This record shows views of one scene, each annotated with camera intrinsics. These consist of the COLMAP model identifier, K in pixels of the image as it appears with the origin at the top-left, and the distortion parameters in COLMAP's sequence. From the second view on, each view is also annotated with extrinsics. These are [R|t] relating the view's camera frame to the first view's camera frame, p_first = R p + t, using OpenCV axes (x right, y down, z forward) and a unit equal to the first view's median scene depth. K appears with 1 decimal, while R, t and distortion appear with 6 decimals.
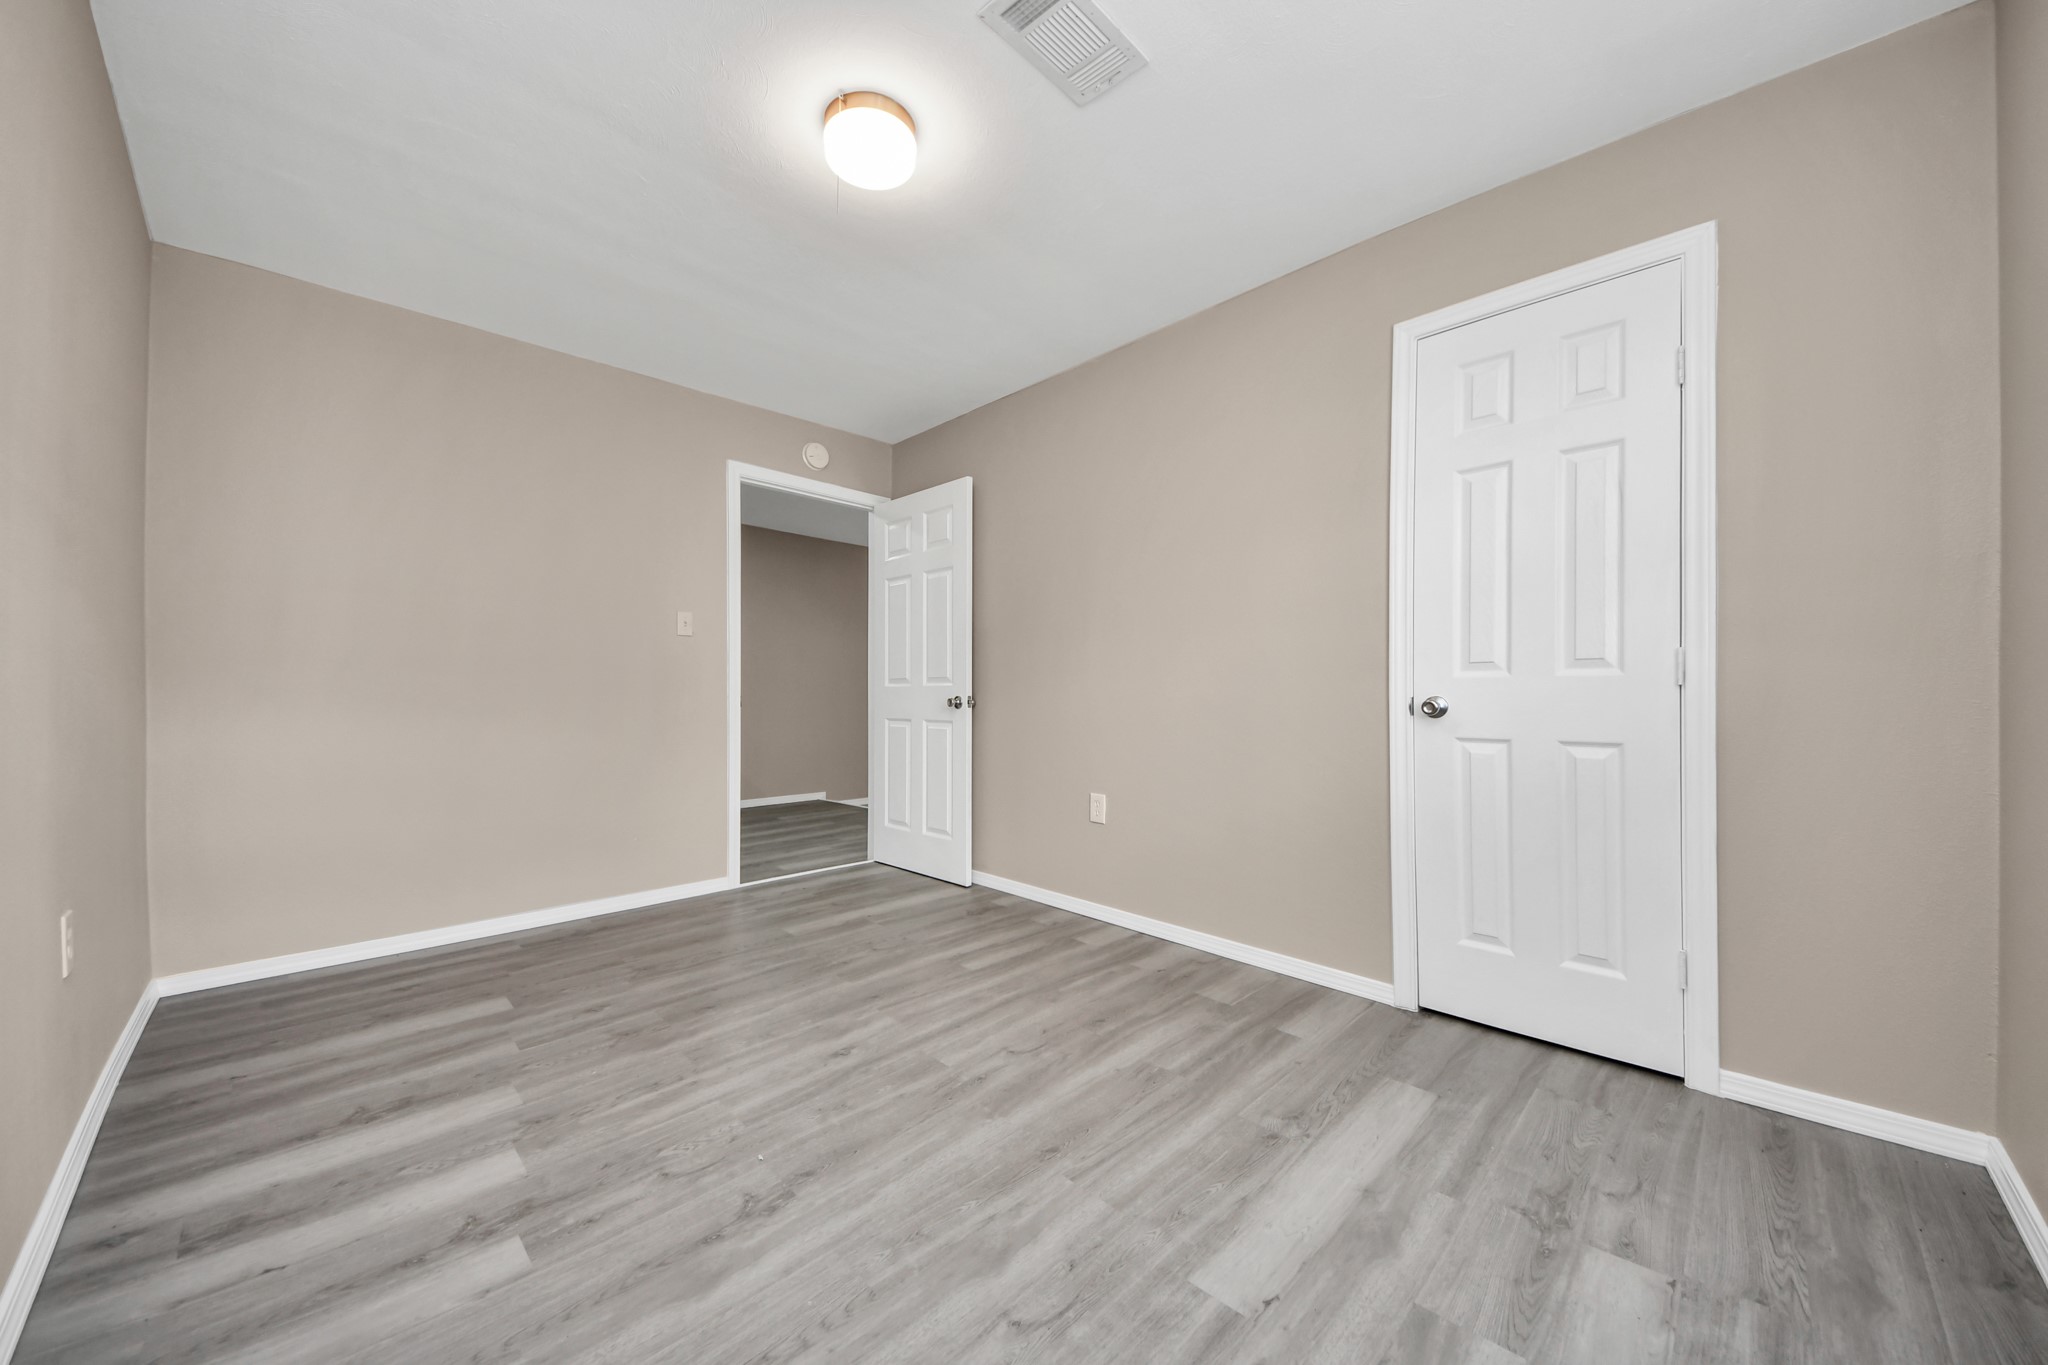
lens RADIAL K [[725.9, 0, 1019.4], [0, 725.9, 689.3], [0, 0, 1]] dist [0.033717, -0.016574]
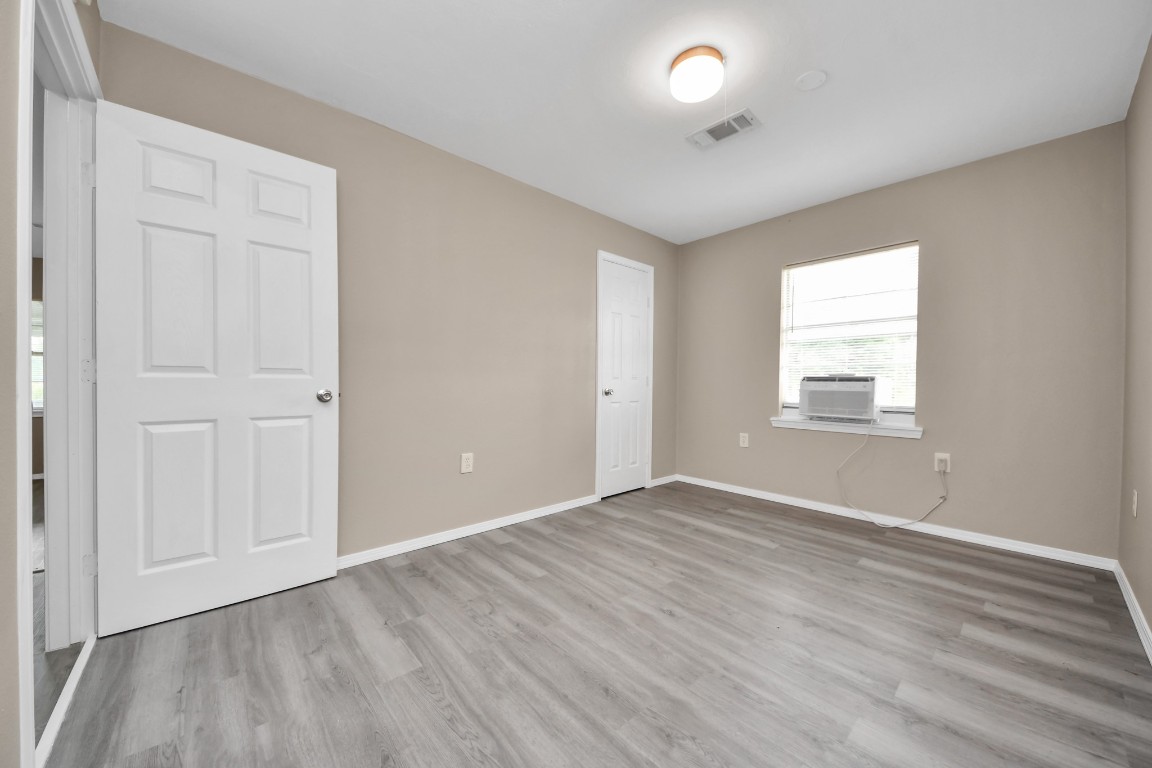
lens RADIAL K [[408.3, 0, 573.4], [0, 408.3, 387.8], [0, 0, 1]] dist [0.033717, -0.016574]
pose [[0.063113, -0.013034, 0.997921, -1.006611], [-0.009079, 0.999866, 0.013633, -0.009501], [-0.997965, -0.009920, 0.062986, 1.005209]]
